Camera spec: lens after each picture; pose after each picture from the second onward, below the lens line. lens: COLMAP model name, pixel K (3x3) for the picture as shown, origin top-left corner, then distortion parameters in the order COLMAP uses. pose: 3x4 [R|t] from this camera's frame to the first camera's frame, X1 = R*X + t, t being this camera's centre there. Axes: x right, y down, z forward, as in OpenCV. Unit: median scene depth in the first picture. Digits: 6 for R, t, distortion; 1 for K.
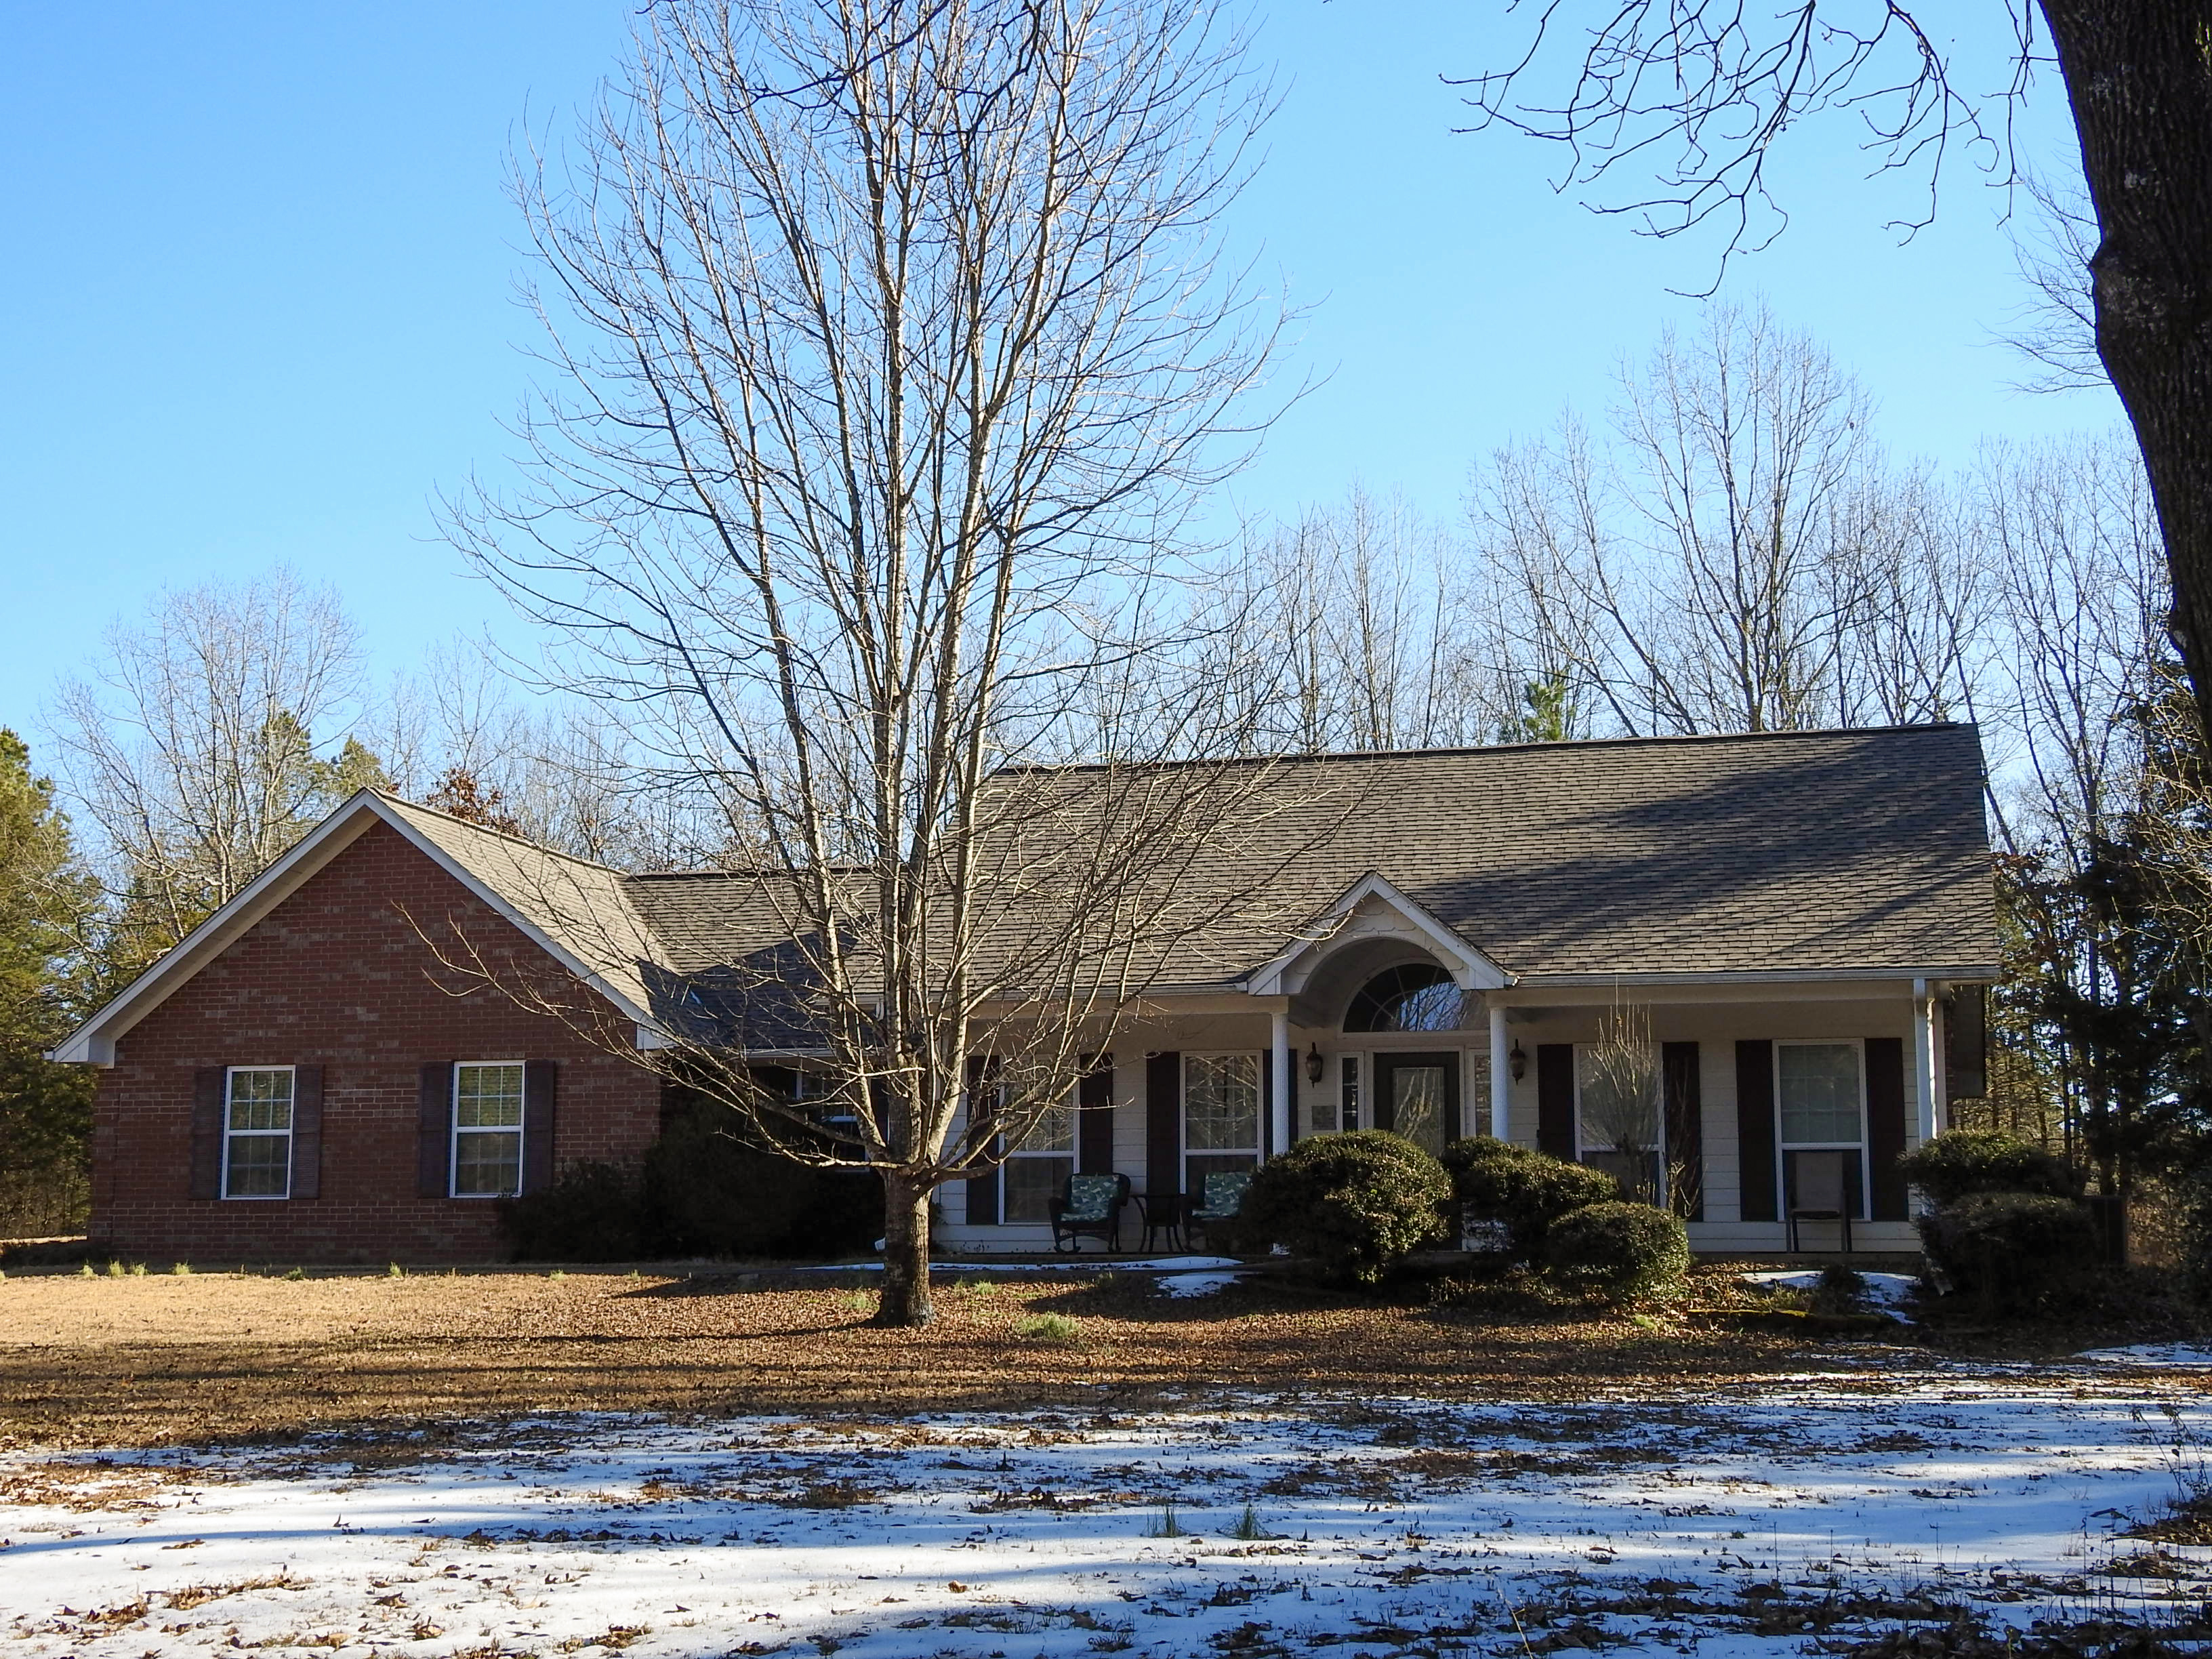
lens RADIAL K [[3004.6, 0, 1094.7], [0, 3004.6, 831.3], [0, 0, 1]] dist [0.007627, 0.000000]
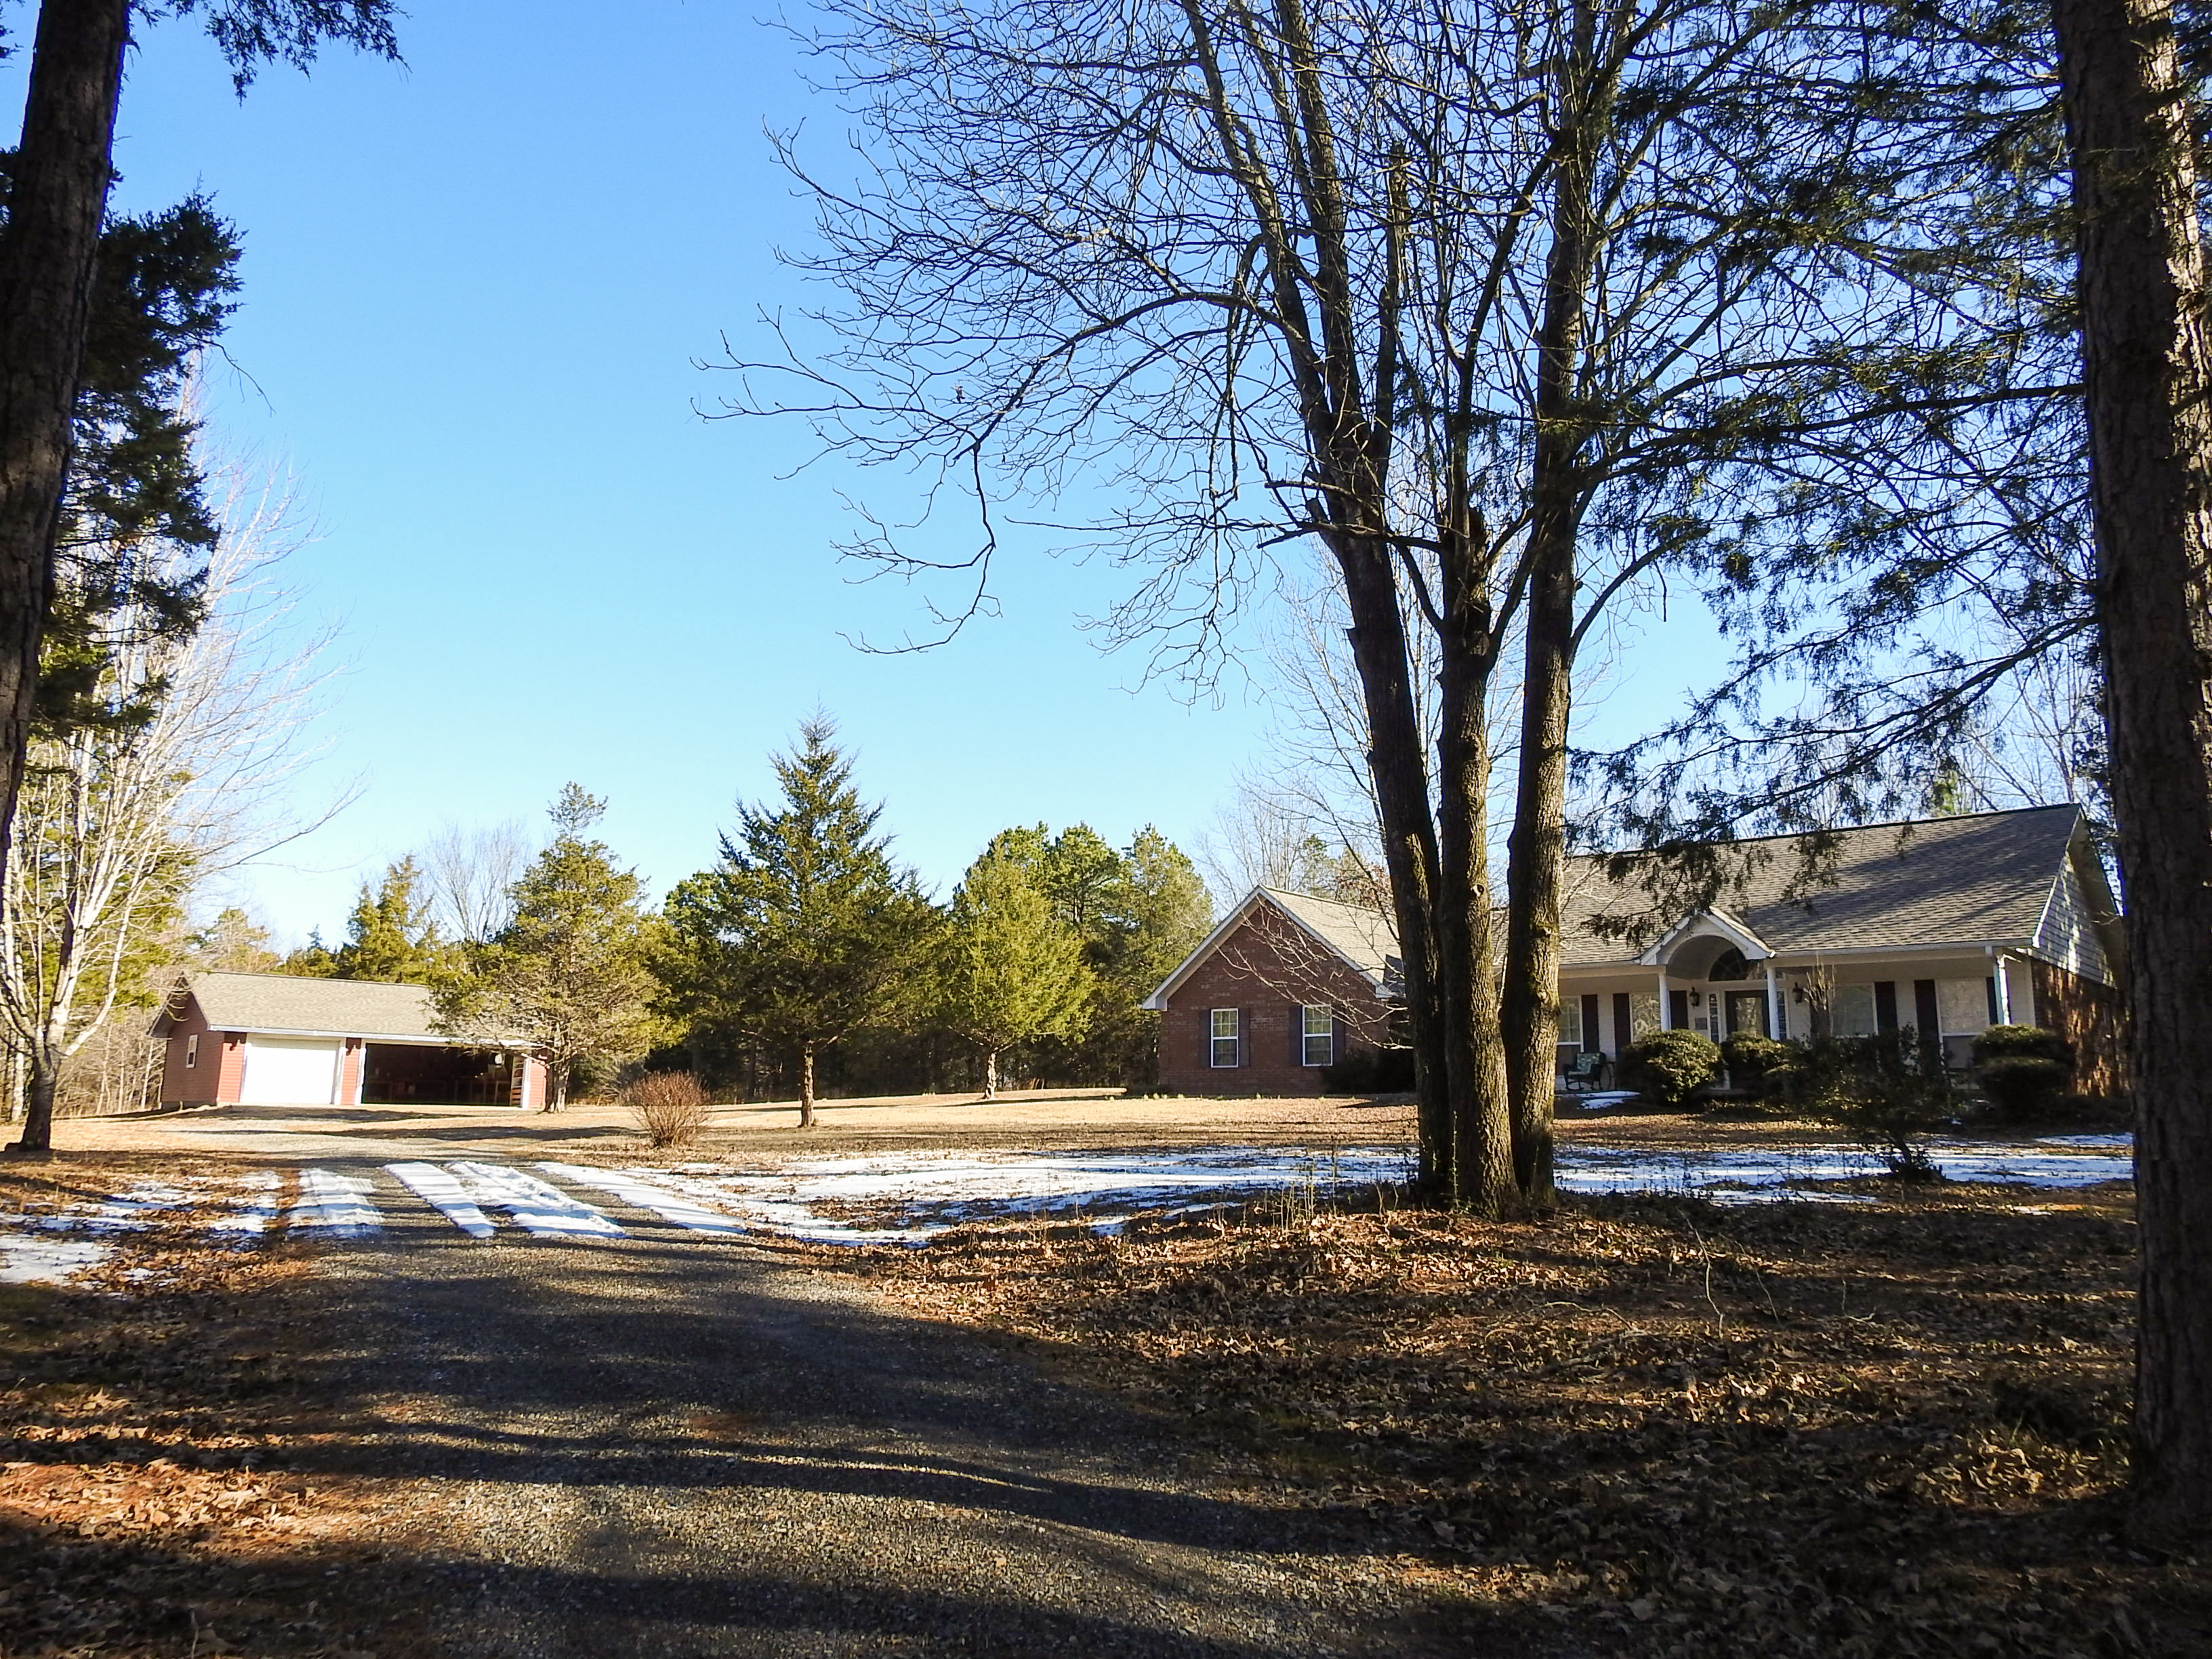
lens RADIAL K [[1589.4, 0, 1102.4], [0, 1589.4, 814.5], [0, 0, 1]] dist [-0.010443, 0.016989]
pose [[0.903710, -0.072225, -0.422009, 0.198655], [0.054949, 0.997083, -0.052976, -0.013007], [0.424605, 0.024686, 0.905042, -0.170224]]
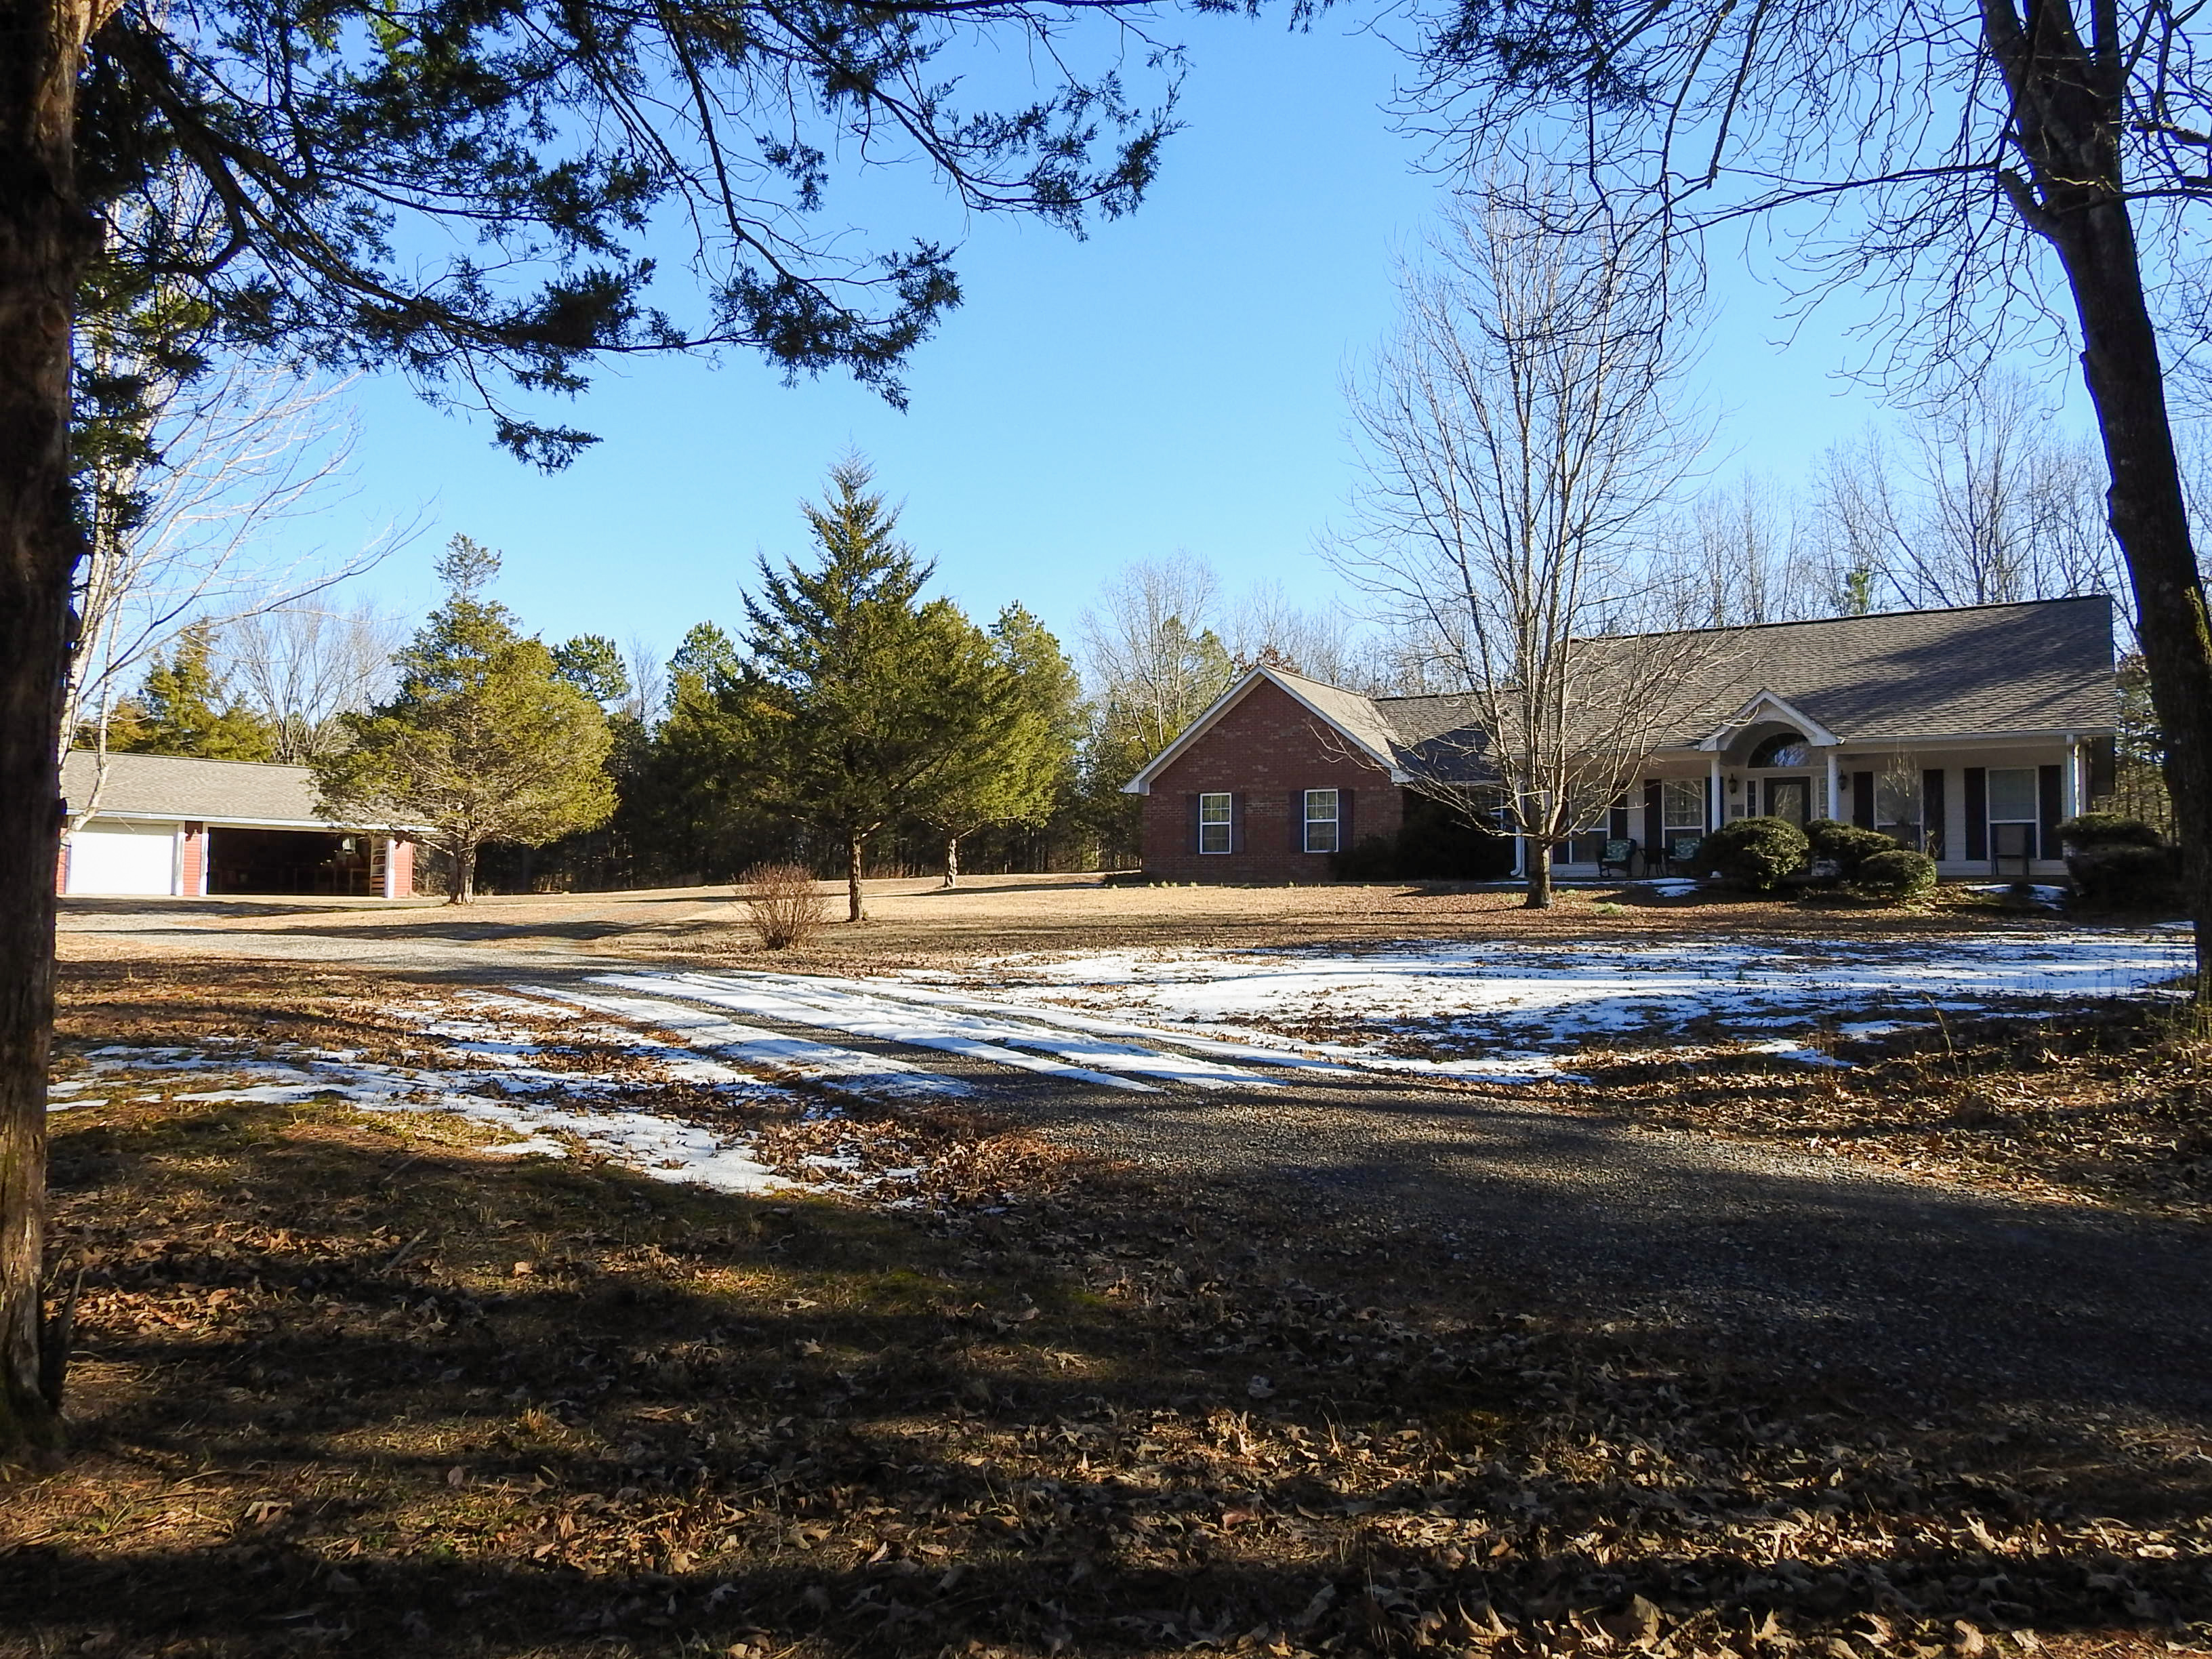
lens RADIAL K [[1589.4, 0, 1107.5], [0, 1589.4, 830.0], [0, 0, 1]] dist [-0.010443, 0.016989]
pose [[0.958708, -0.009583, -0.284231, -0.030441], [0.039500, 0.994232, 0.099713, -0.016814], [0.281636, -0.106823, 0.953557, -0.156899]]
